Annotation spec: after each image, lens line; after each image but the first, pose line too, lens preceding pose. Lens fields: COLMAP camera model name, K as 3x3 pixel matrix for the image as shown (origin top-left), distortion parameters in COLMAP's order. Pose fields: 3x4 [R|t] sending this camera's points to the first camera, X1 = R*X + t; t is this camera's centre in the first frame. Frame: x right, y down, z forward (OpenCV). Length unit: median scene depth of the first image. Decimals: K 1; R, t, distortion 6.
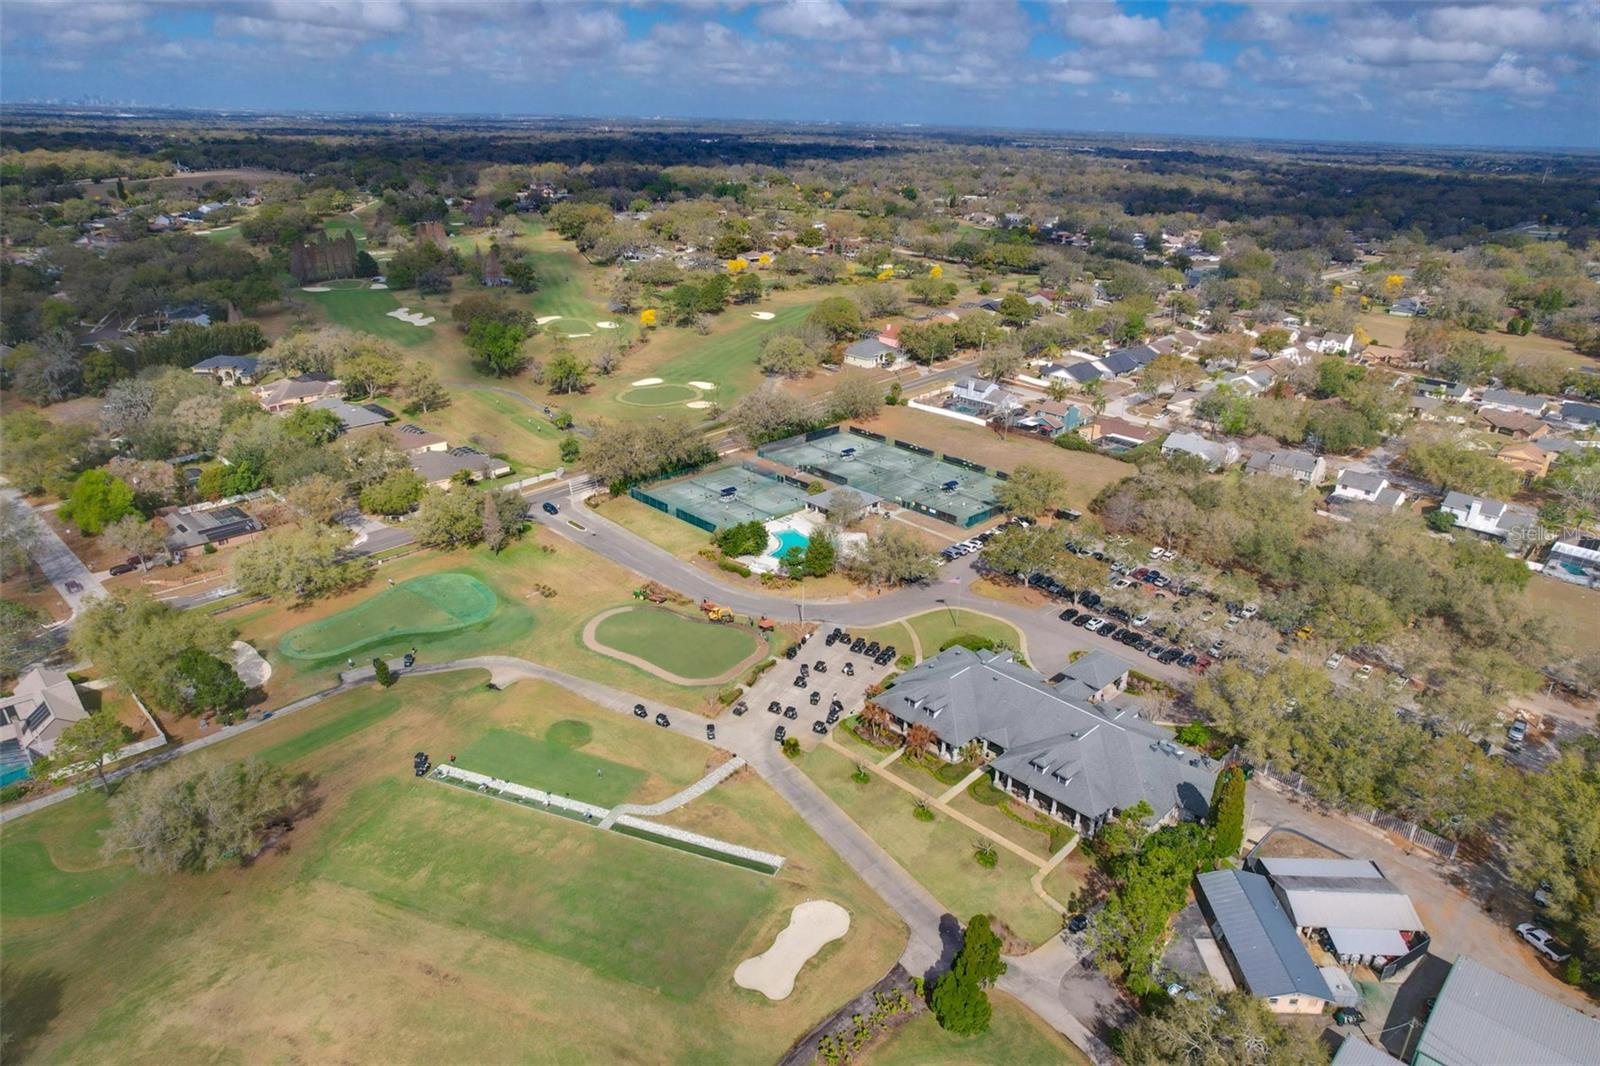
lens RADIAL K [[976.9, 0, 795.1], [0, 976.9, 621.5], [0, 0, 1]] dist [-0.028930, 0.002028]
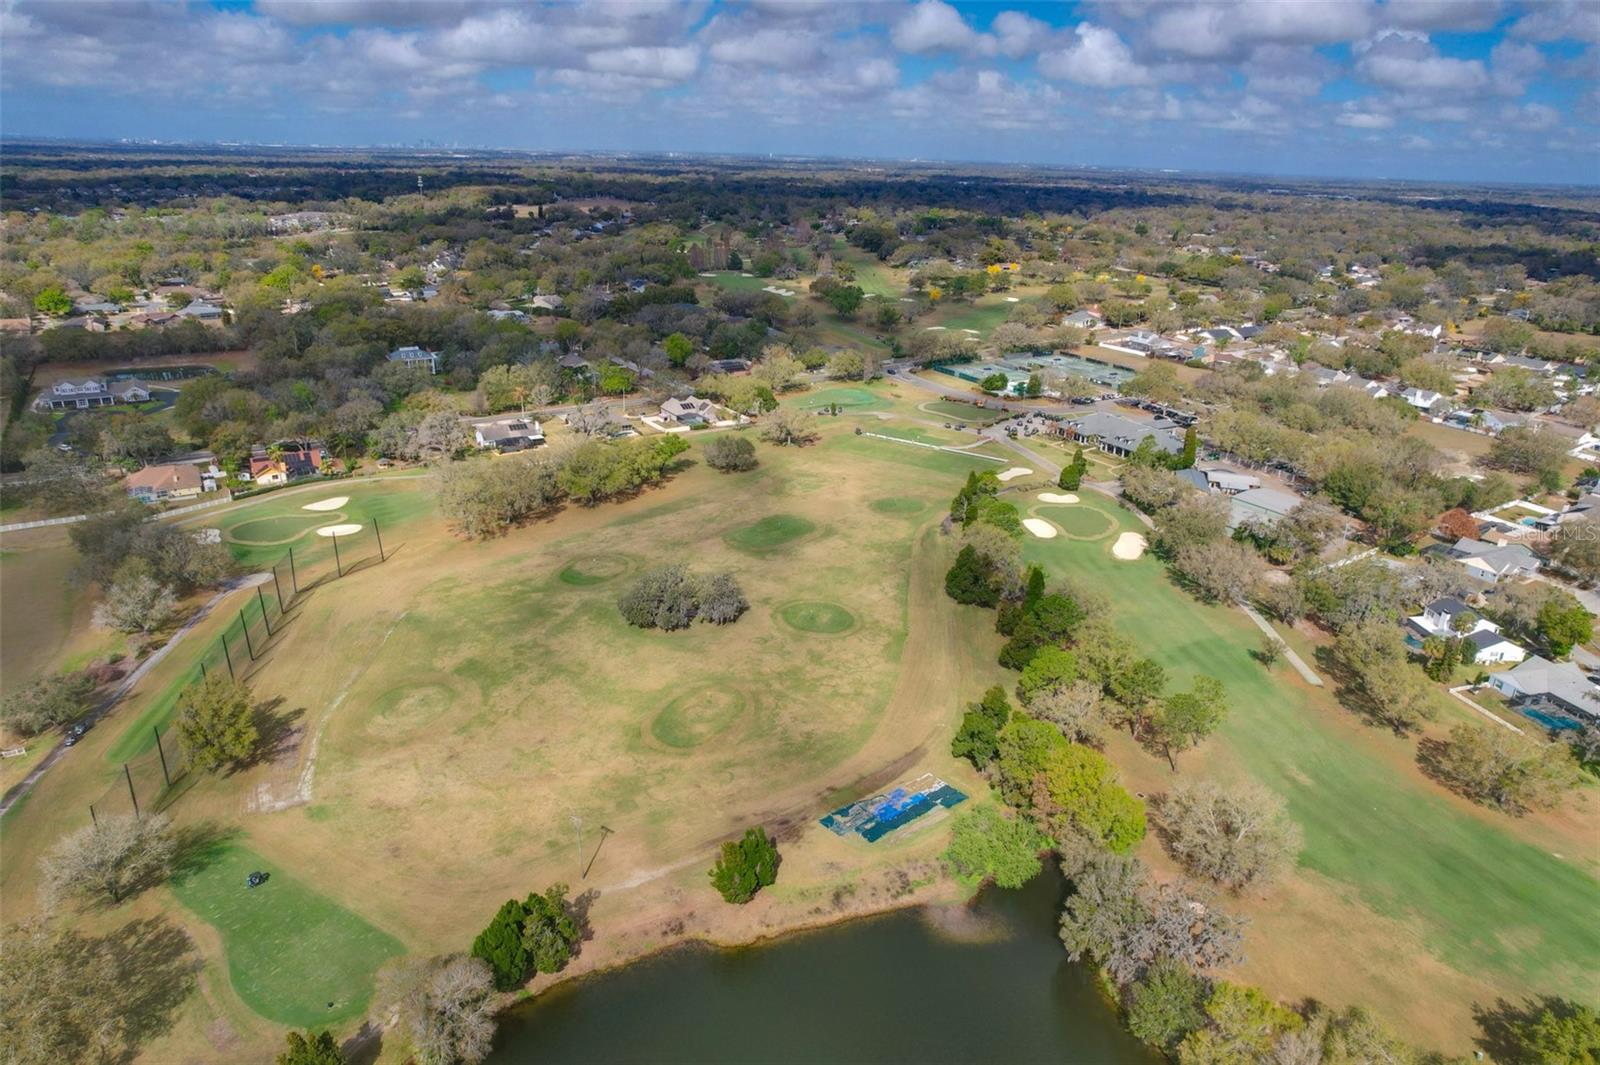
lens RADIAL K [[976.9, 0, 795.1], [0, 976.9, 621.0], [0, 0, 1]] dist [-0.028930, 0.002028]
pose [[0.972699, 0.104493, -0.207216, 0.007009], [-0.111849, 0.993433, -0.024076, 0.308285], [0.203340, 0.046595, 0.977999, -0.619178]]
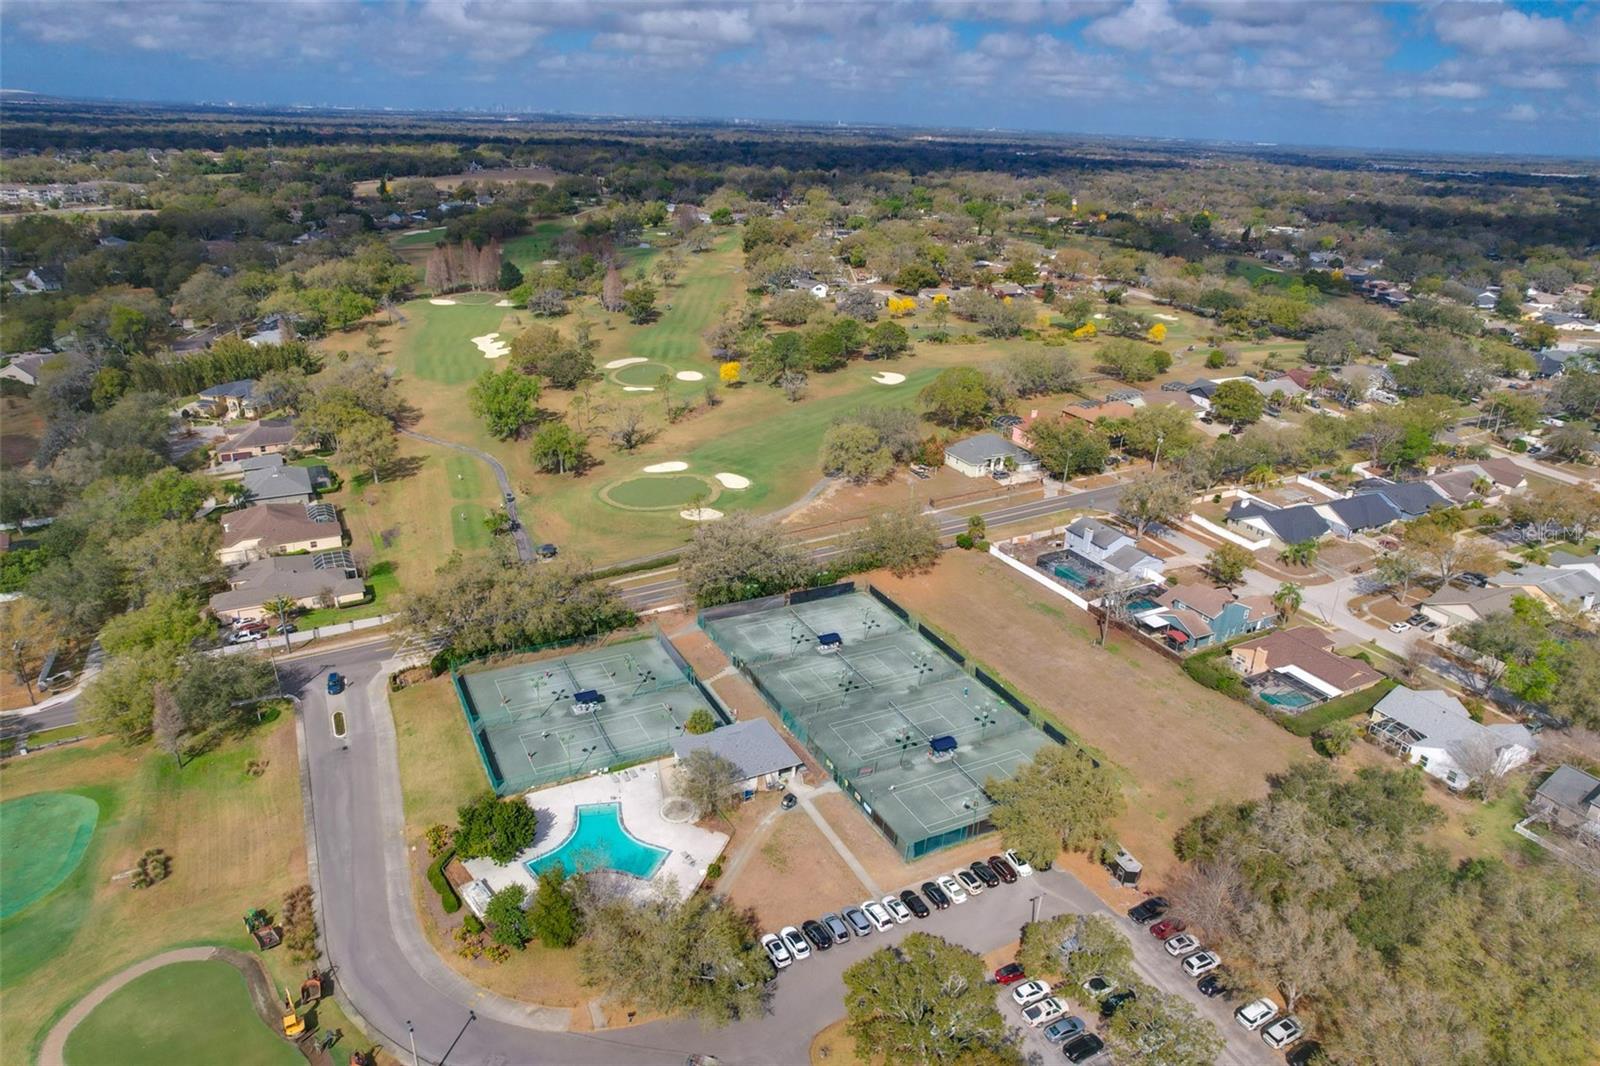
lens RADIAL K [[1024.3, 0, 800.0], [0, 1024.3, 533.0], [0, 0, 1]] dist [-0.070919, 0.064961]
pose [[0.953578, 0.122906, -0.274924, 0.171269], [-0.149338, 0.985760, -0.077295, -0.152170], [0.261509, 0.114763, 0.958354, 0.282488]]
